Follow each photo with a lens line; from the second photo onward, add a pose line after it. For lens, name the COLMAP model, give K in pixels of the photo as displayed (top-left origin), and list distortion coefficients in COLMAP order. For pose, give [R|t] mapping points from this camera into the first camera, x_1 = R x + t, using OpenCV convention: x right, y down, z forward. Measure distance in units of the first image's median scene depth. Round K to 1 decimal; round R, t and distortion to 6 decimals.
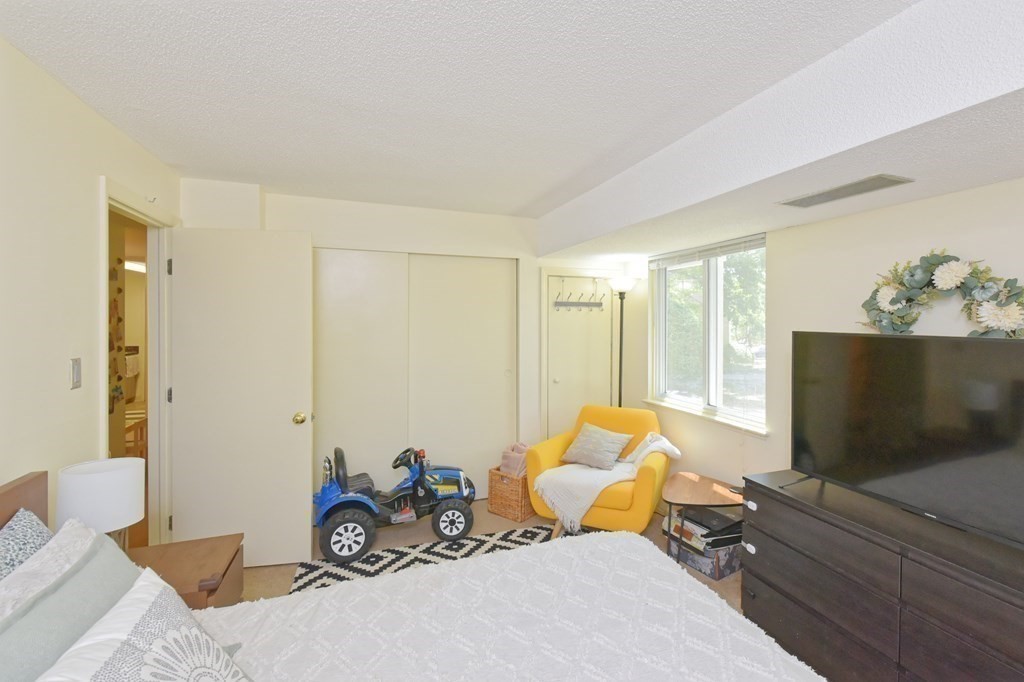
lens RADIAL K [[435.8, 0, 524.5], [0, 435.8, 327.5], [0, 0, 1]] dist [0.000320, -0.000263]
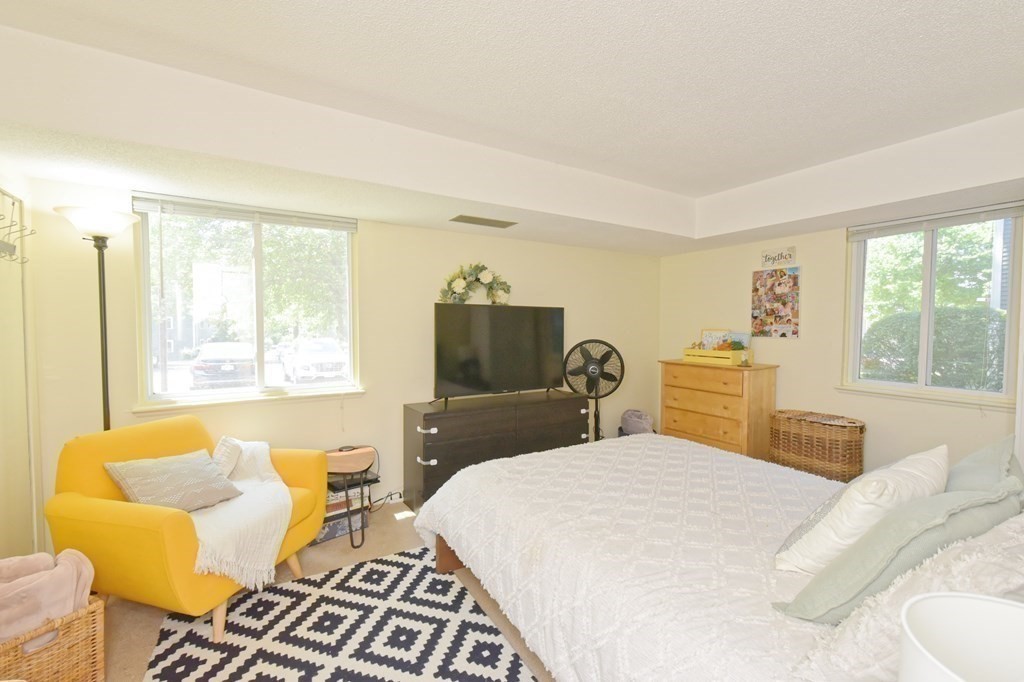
lens RADIAL K [[435.8, 0, 524.5], [0, 435.8, 327.5], [0, 0, 1]] dist [0.000320, -0.000263]
pose [[-0.199368, -0.015298, 0.979805, -0.573795], [0.008163, 0.999818, 0.017272, 0.045134], [-0.979891, 0.011441, -0.199207, 0.671655]]
